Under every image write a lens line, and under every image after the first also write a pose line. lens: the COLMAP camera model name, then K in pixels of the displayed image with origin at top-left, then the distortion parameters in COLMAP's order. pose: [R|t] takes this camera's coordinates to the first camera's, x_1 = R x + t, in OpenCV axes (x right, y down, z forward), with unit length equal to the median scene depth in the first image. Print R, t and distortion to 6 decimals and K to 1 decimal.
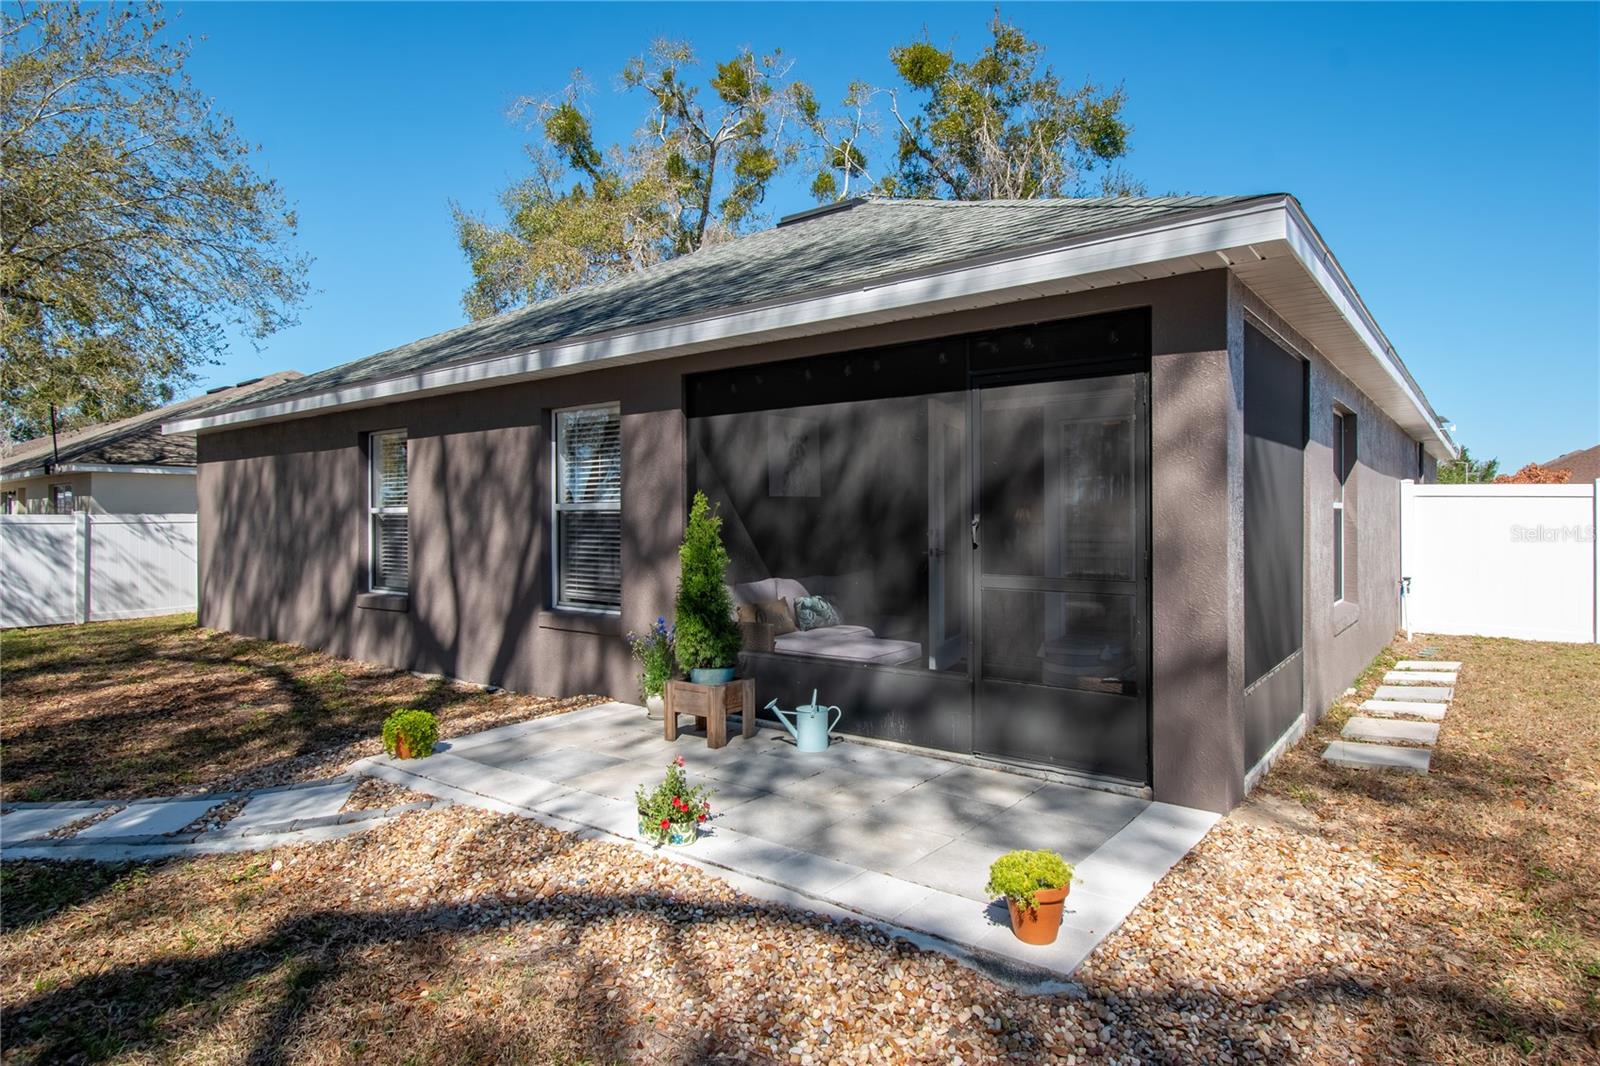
lens RADIAL K [[928.6, 0, 789.6], [0, 928.6, 531.8], [0, 0, 1]] dist [-0.028183, -0.002095]
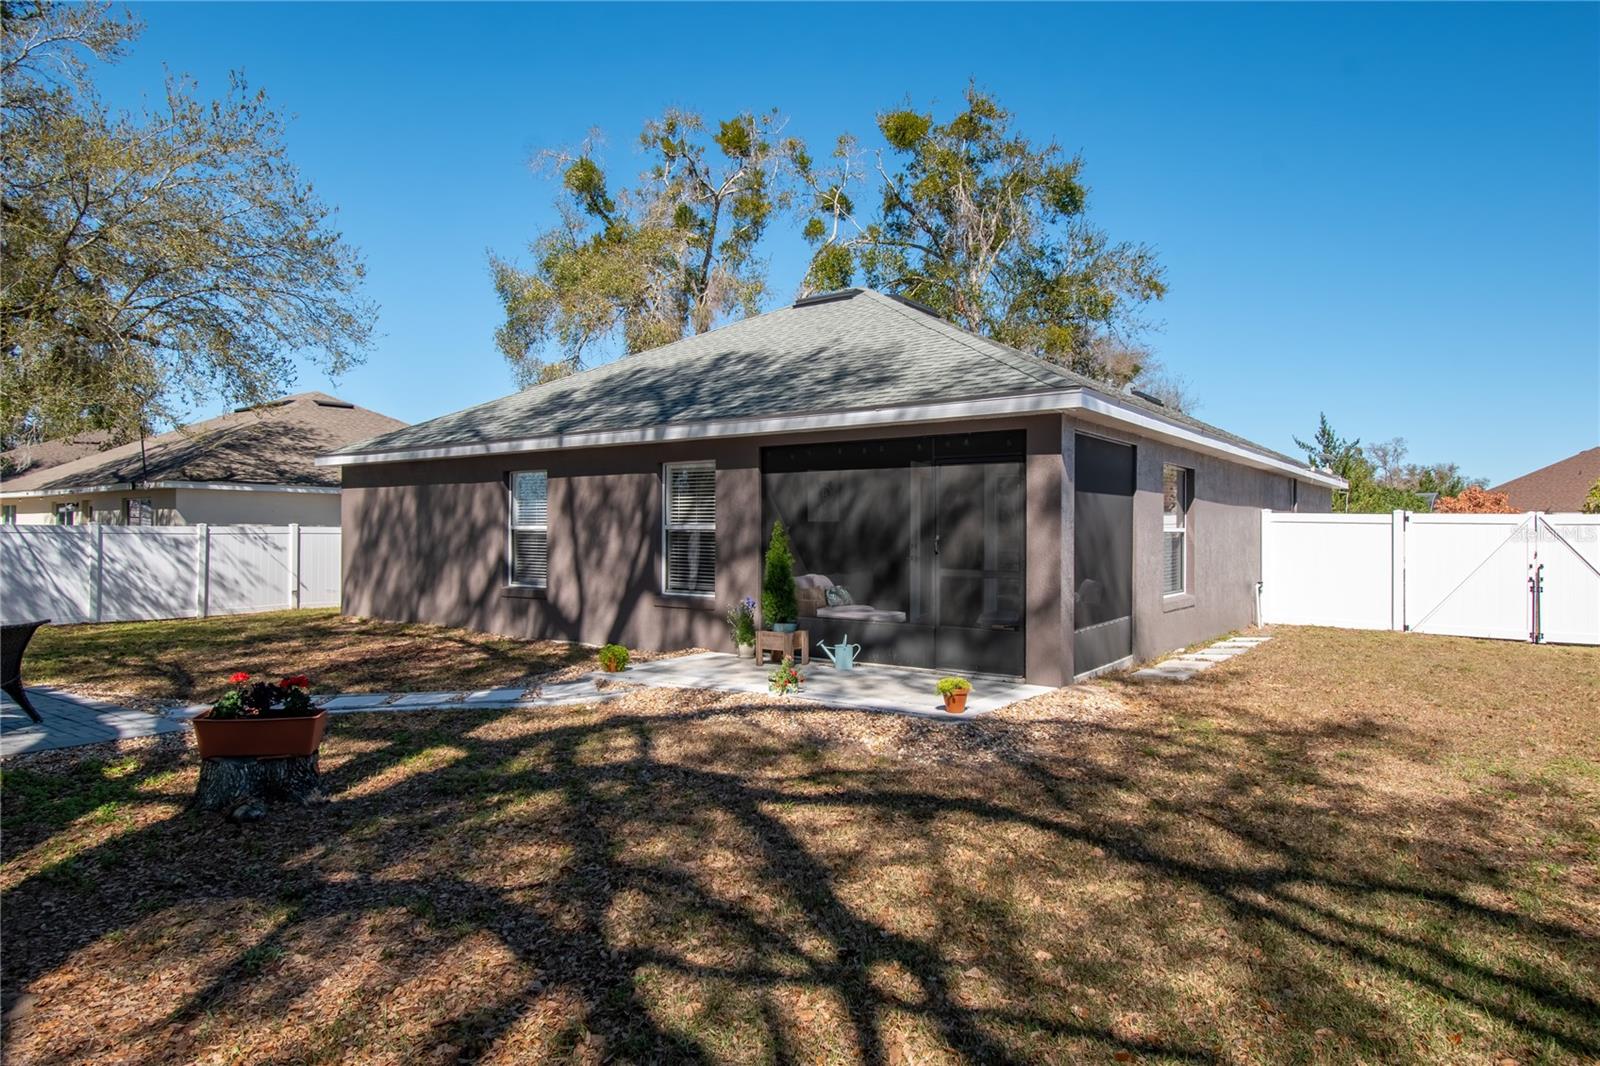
lens RADIAL K [[987.8, 0, 790.7], [0, 987.8, 539.8], [0, 0, 1]] dist [-0.000231, 0.000924]
pose [[0.999616, 0.007258, 0.026743, -0.056297], [-0.007114, 0.999960, -0.005482, 0.000849], [-0.026782, 0.005290, 0.999627, -0.469973]]
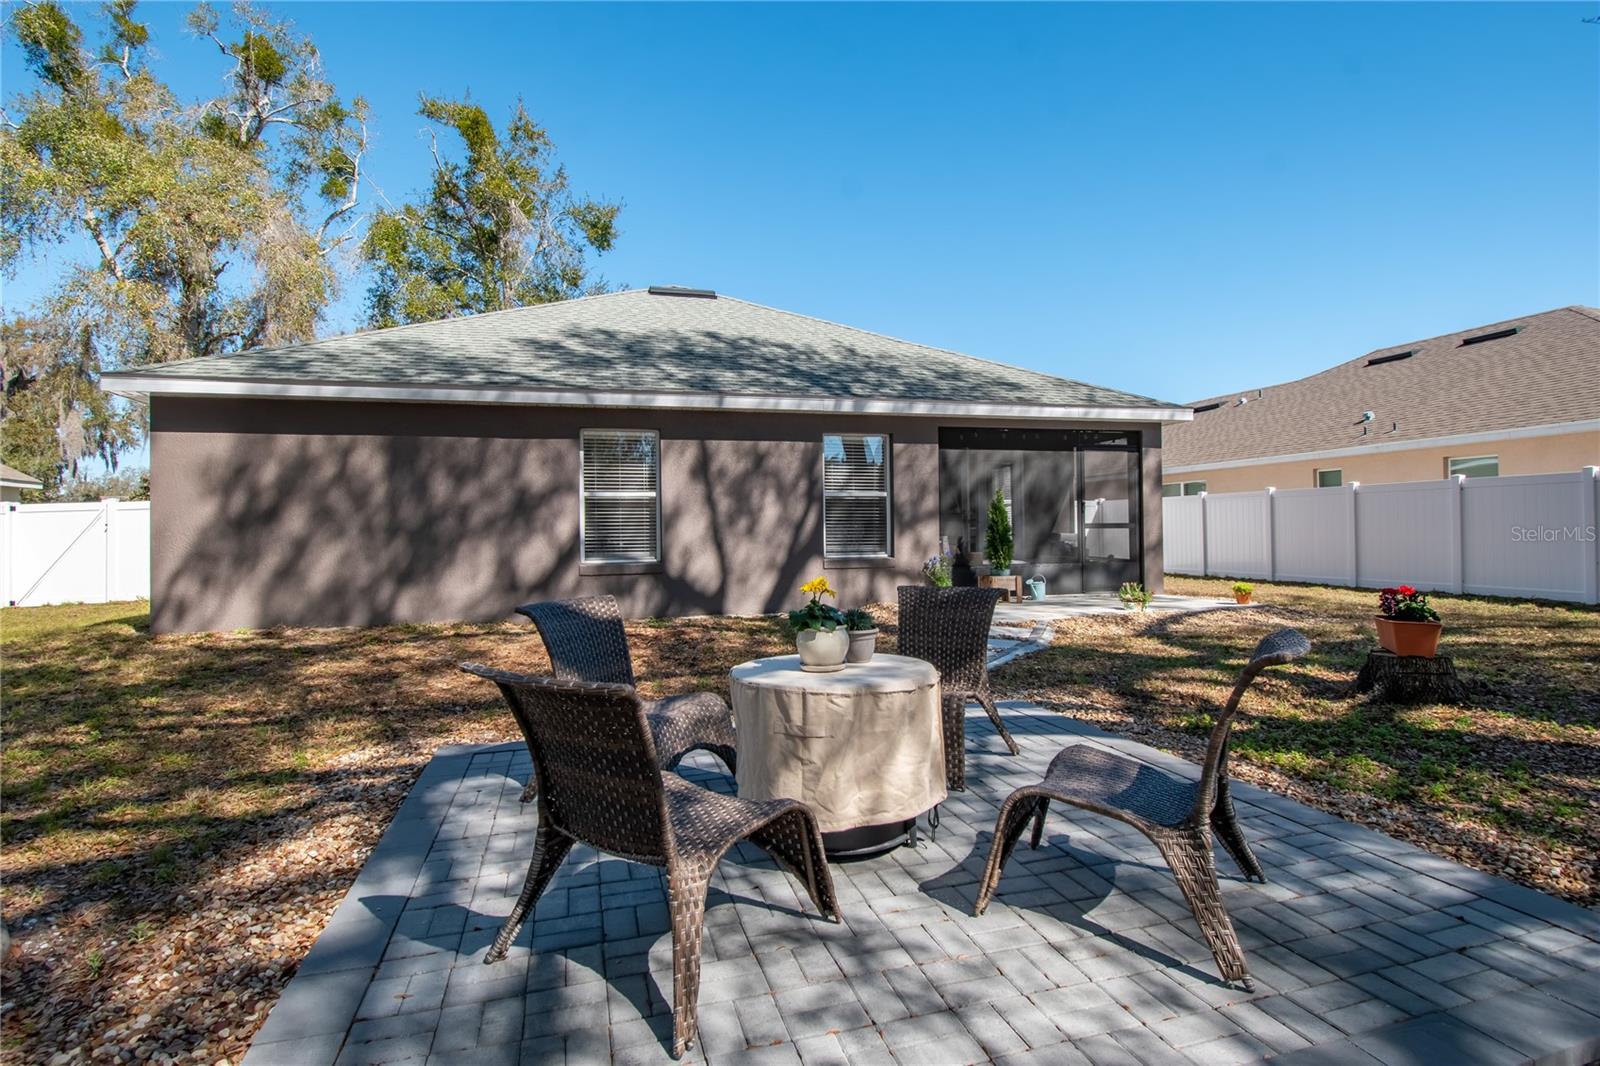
lens RADIAL K [[807.6, 0, 806.7], [0, 807.6, 529.2], [0, 0, 1]] dist [-0.002664, 0.000205]
pose [[0.596580, -0.009976, 0.802491, -1.030590], [0.015575, 0.999878, 0.000851, 0.023806], [-0.802402, 0.011991, 0.596663, 0.139464]]
